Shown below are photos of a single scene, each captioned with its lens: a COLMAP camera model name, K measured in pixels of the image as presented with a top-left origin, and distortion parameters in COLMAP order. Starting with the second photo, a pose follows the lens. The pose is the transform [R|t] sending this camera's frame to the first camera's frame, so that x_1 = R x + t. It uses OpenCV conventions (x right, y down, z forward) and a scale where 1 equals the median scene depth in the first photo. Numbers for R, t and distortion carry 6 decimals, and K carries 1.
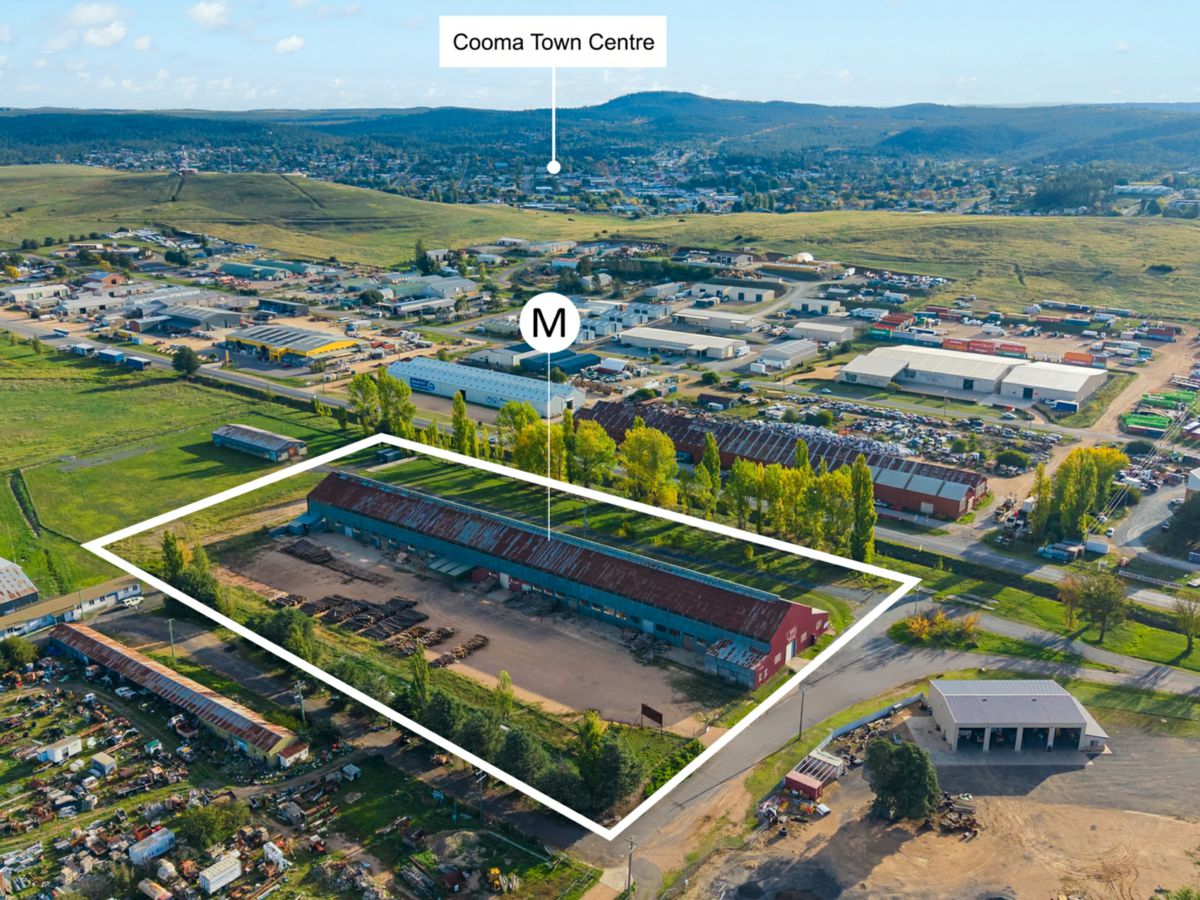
lens RADIAL K [[969.6, 0, 600.0], [0, 969.6, 450.0], [0, 0, 1]] dist [0.113983, -0.197724]
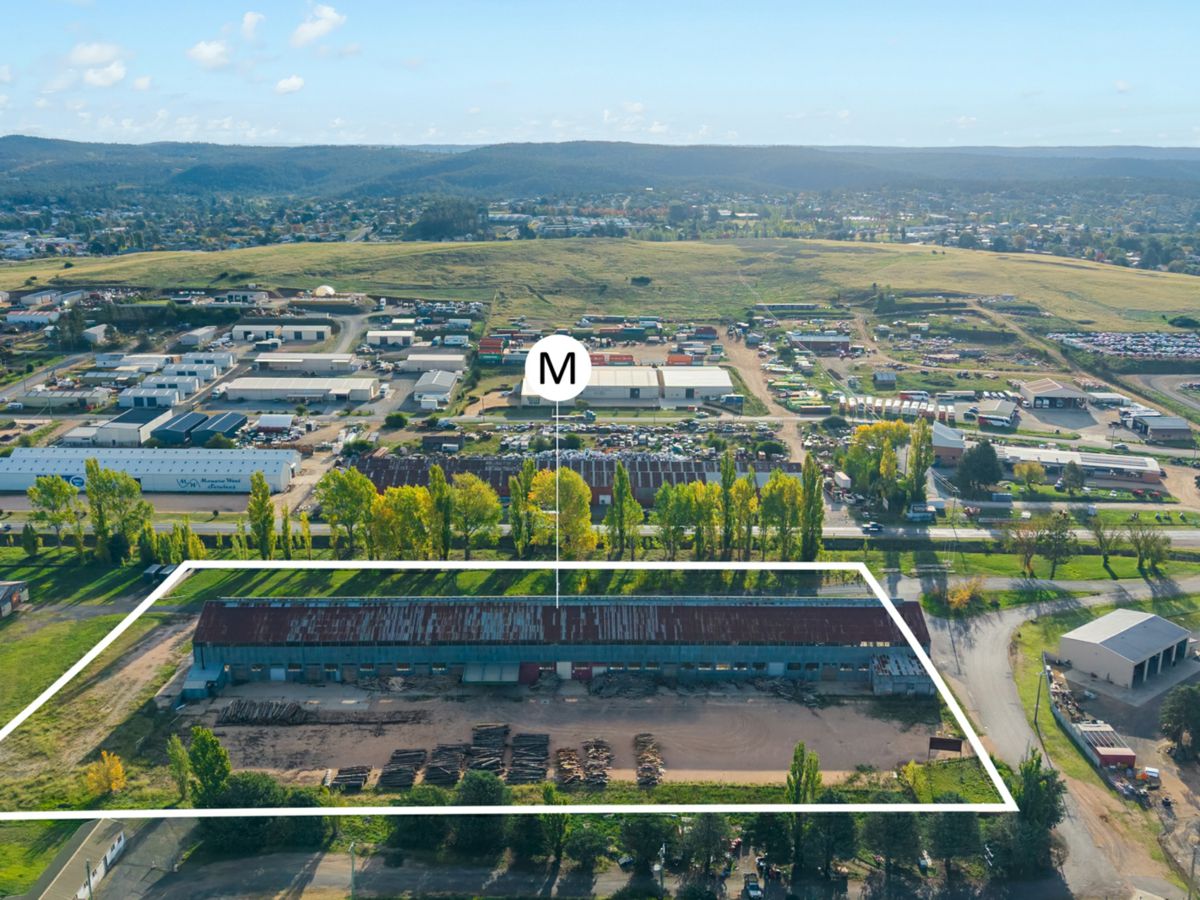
lens RADIAL K [[969.6, 0, 600.0], [0, 969.6, 450.0], [0, 0, 1]] dist [0.113983, -0.197724]
pose [[0.826500, -0.159274, 0.539935, -0.161331], [0.175511, 0.984239, 0.021677, -0.022572], [-0.534877, 0.076848, 0.841428, 0.077612]]
